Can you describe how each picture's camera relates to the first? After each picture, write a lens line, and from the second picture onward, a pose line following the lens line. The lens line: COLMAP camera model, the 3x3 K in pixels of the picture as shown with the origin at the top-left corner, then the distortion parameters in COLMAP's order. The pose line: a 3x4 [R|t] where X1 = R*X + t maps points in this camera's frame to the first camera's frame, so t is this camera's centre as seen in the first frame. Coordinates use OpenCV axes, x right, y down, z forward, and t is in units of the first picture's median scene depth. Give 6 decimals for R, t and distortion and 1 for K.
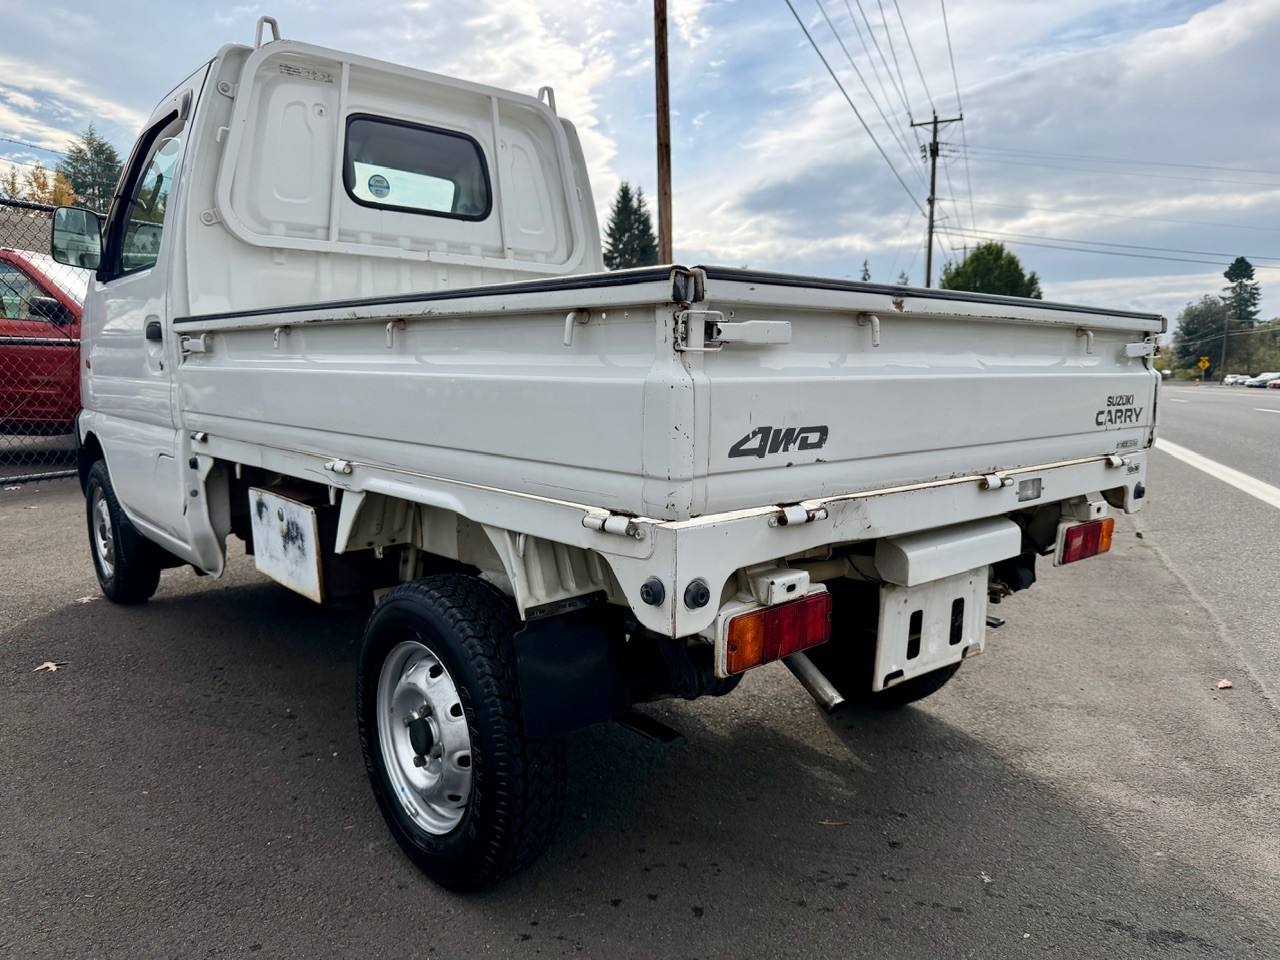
lens RADIAL K [[895.2, 0, 648.9], [0, 895.2, 473.0], [0, 0, 1]] dist [0.040162, -0.056201]
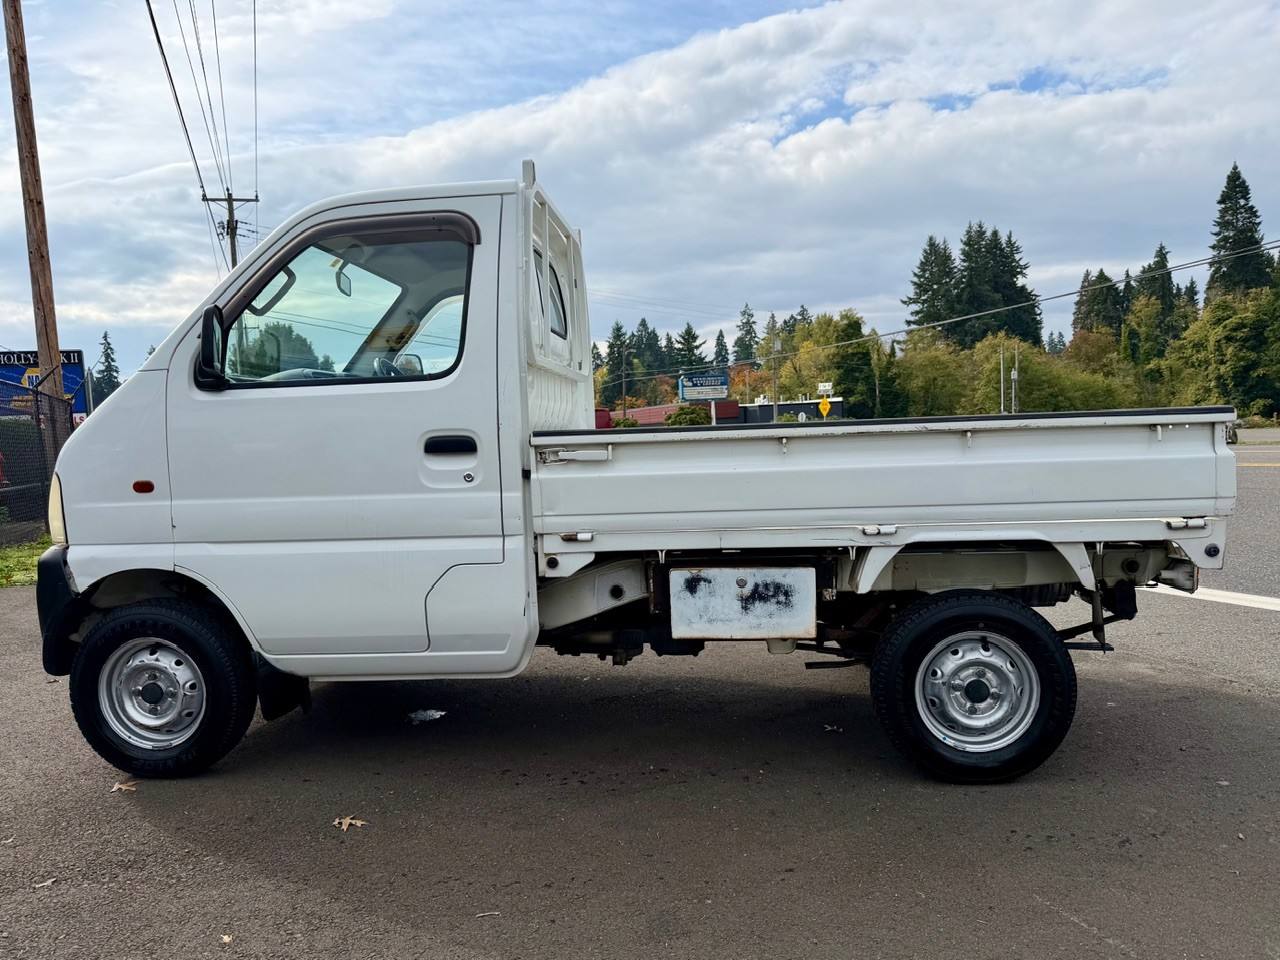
lens RADIAL K [[930.0, 0, 641.3], [0, 930.0, 477.1], [0, 0, 1]] dist [0.013073, -0.032013]
pose [[0.727606, -0.061671, 0.683218, -1.231187], [0.119964, 0.992043, -0.038210, -0.061440], [-0.675425, 0.109763, 0.729214, 0.121058]]
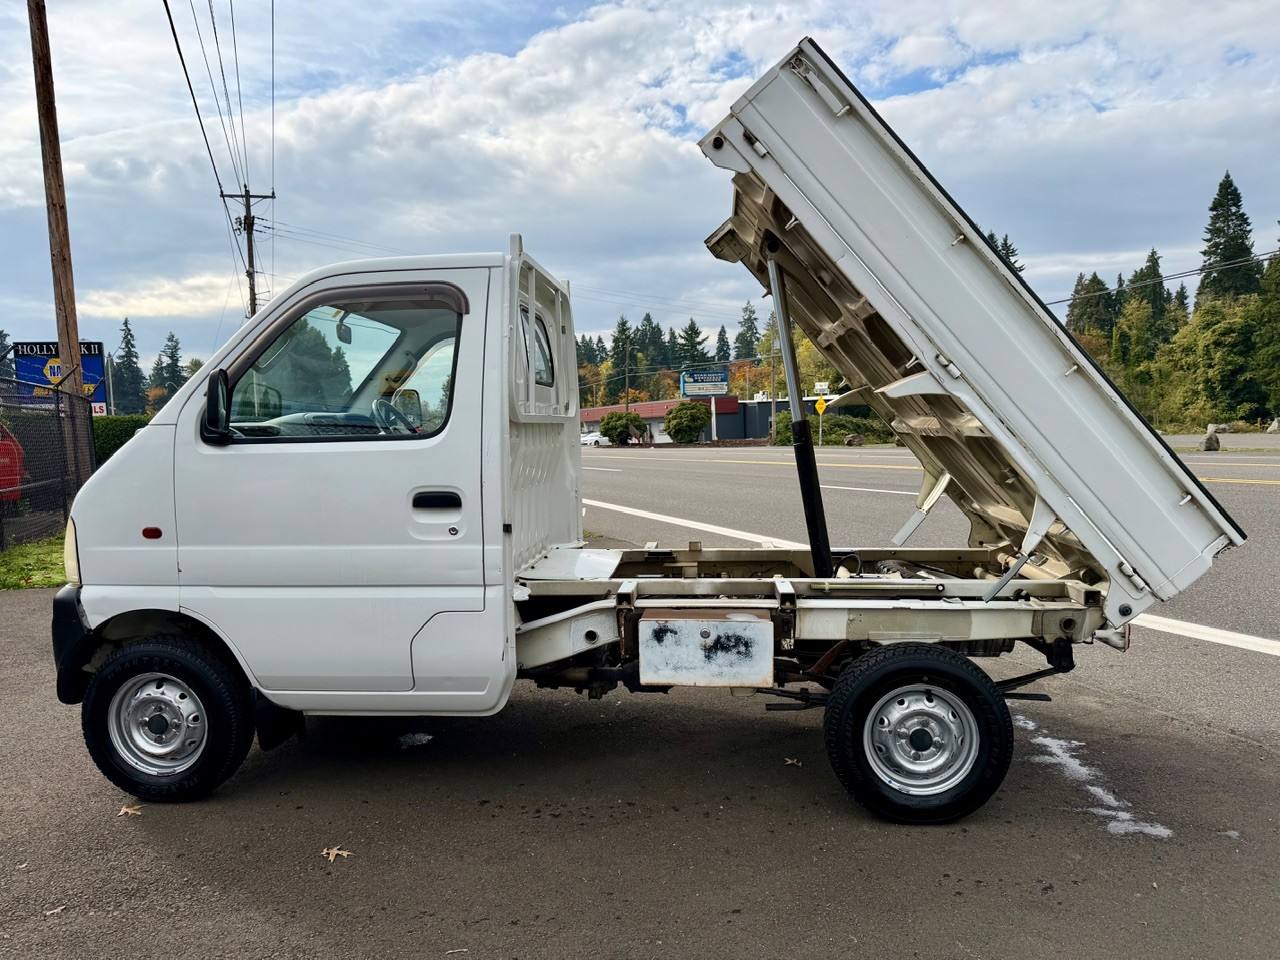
lens RADIAL K [[904.1, 0, 640.4], [0, 904.1, 474.0], [0, 0, 1]] dist [0.003484, -0.017687]
pose [[0.730592, -0.053596, 0.680708, -1.233306], [0.102498, 0.994227, -0.031729, -0.142603], [-0.675078, 0.092952, 0.731868, 0.048673]]
